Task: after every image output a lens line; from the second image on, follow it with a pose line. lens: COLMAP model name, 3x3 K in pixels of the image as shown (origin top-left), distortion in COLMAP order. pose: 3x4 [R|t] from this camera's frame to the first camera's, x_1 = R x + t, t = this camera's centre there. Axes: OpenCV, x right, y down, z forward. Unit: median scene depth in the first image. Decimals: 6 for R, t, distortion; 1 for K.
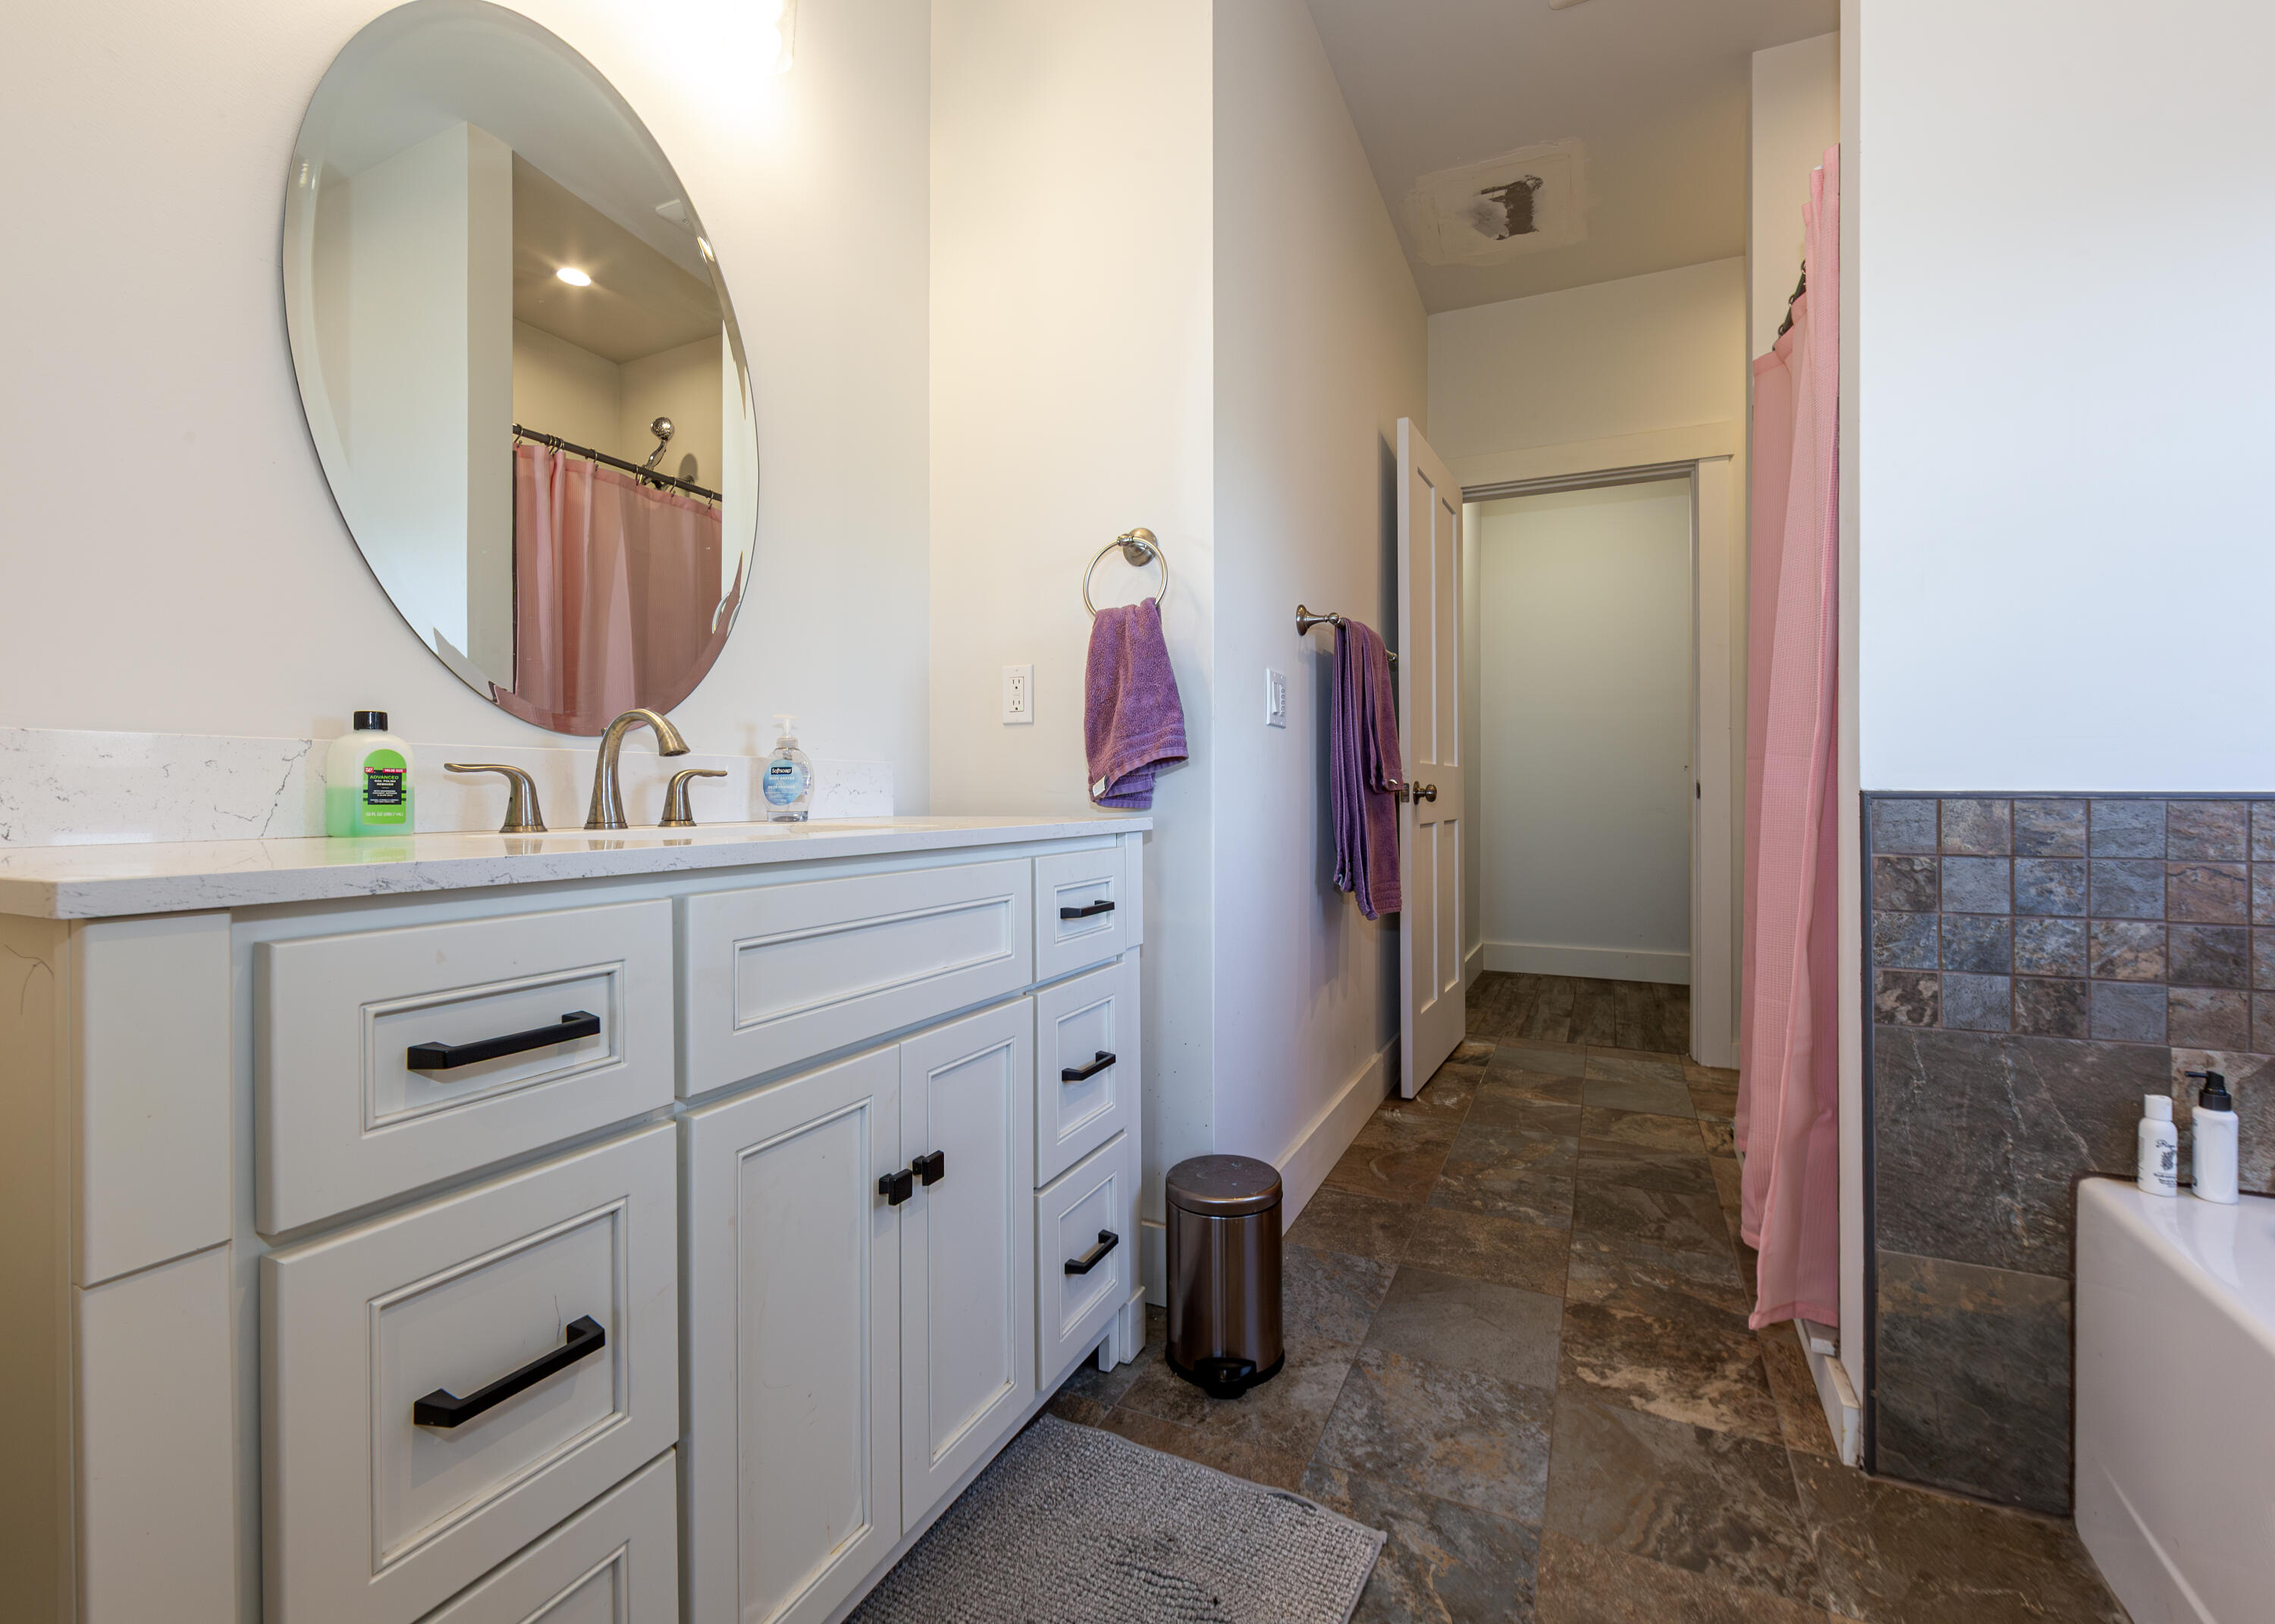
lens RADIAL K [[976.2, 0, 1126.4], [0, 976.2, 802.1], [0, 0, 1]] dist [-0.000874, -0.000845]
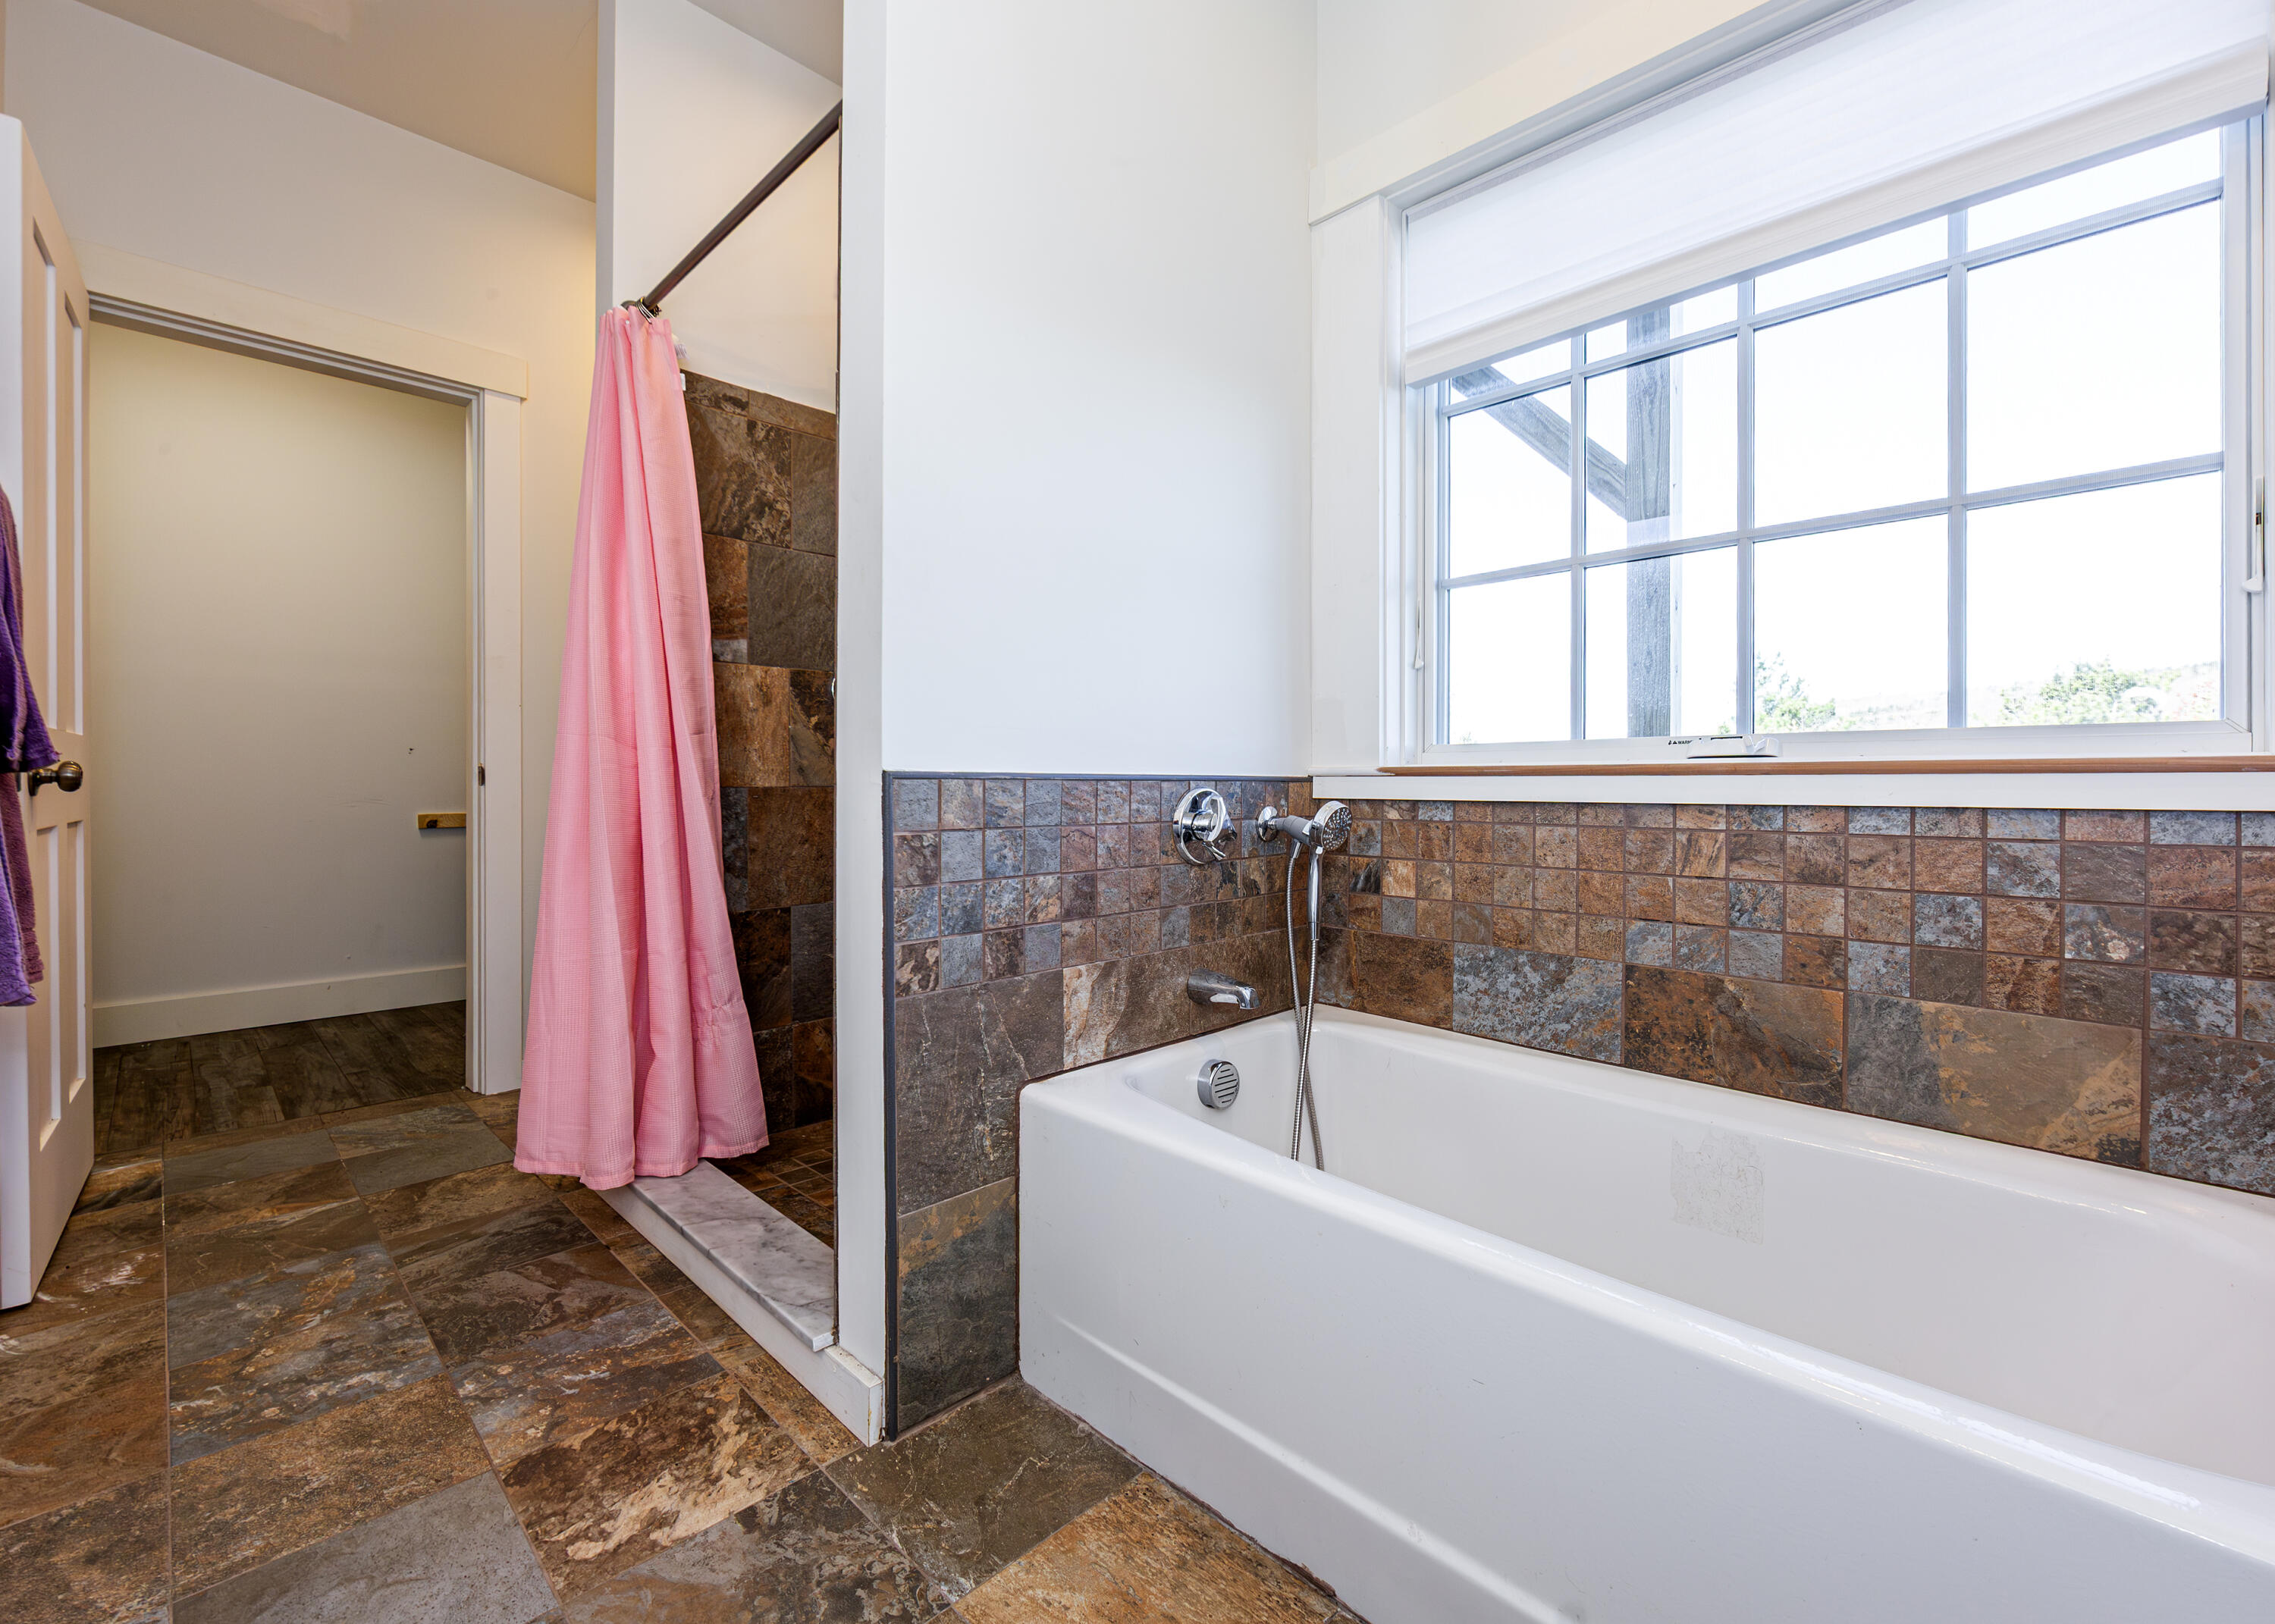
lens RADIAL K [[976.2, 0, 1143.3], [0, 976.2, 792.8], [0, 0, 1]] dist [-0.000874, -0.000845]
pose [[0.302912, -0.008388, 0.952982, -0.125967], [0.009405, 0.999939, 0.005812, 0.007521], [-0.952972, 0.007202, 0.302973, 0.431482]]
